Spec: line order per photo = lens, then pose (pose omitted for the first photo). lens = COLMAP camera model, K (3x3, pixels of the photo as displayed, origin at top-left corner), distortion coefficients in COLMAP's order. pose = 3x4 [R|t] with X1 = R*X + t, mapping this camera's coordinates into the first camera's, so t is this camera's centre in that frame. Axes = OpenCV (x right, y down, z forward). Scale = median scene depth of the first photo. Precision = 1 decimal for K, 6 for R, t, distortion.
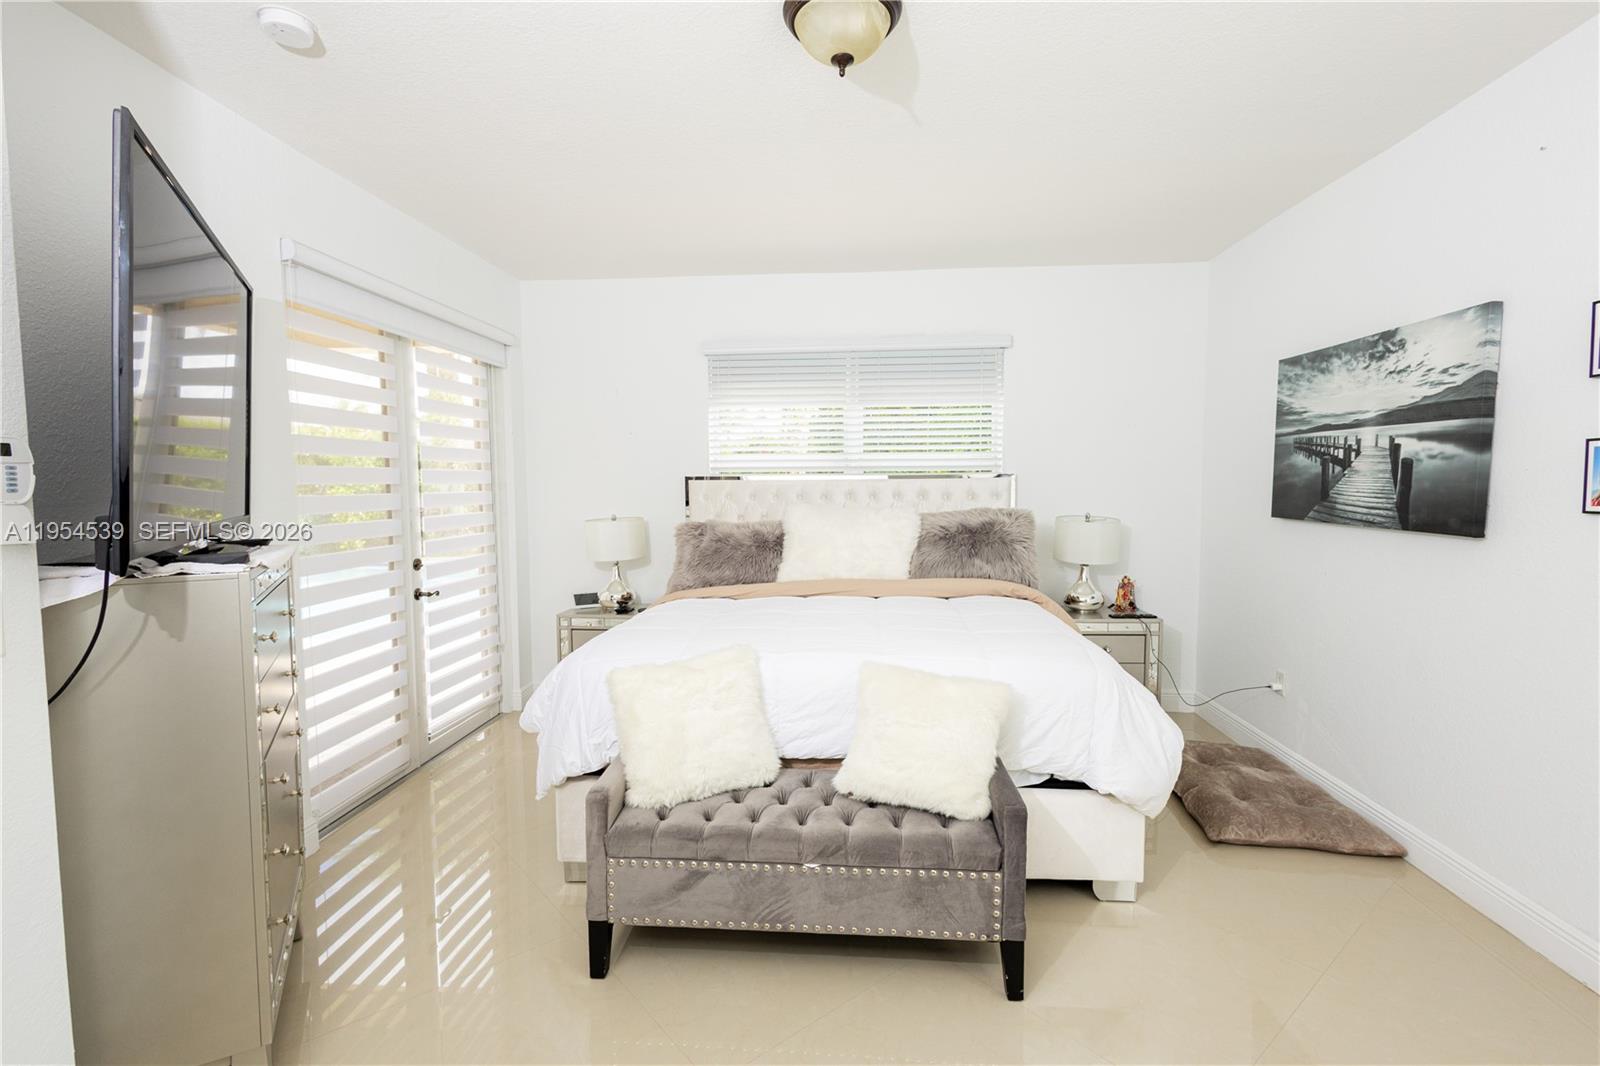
lens RADIAL K [[736.1, 0, 803.6], [0, 736.1, 532.5], [0, 0, 1]] dist [0.013474, -0.000119]
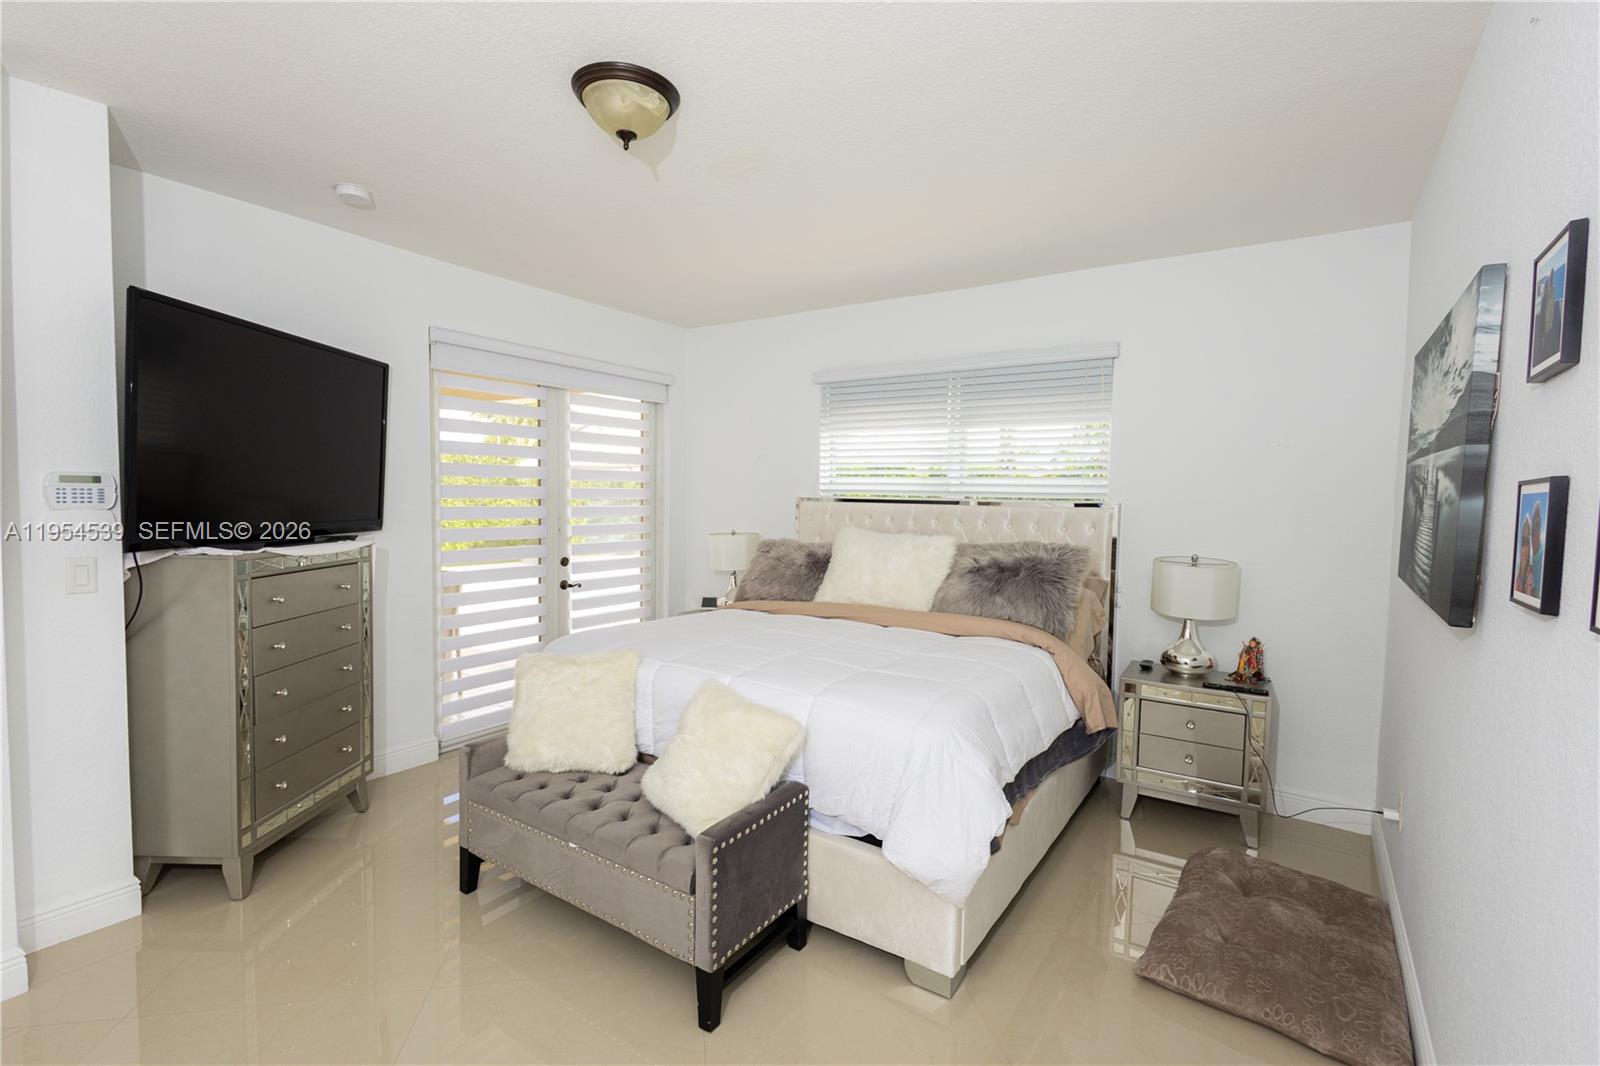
lens RADIAL K [[736.1, 0, 806.5], [0, 736.1, 530.3], [0, 0, 1]] dist [0.013474, -0.000119]
pose [[0.867859, 0.046569, -0.494623, 0.463080], [-0.057801, 0.998301, -0.007427, -0.024984], [0.493437, 0.035035, 0.869076, 0.089278]]
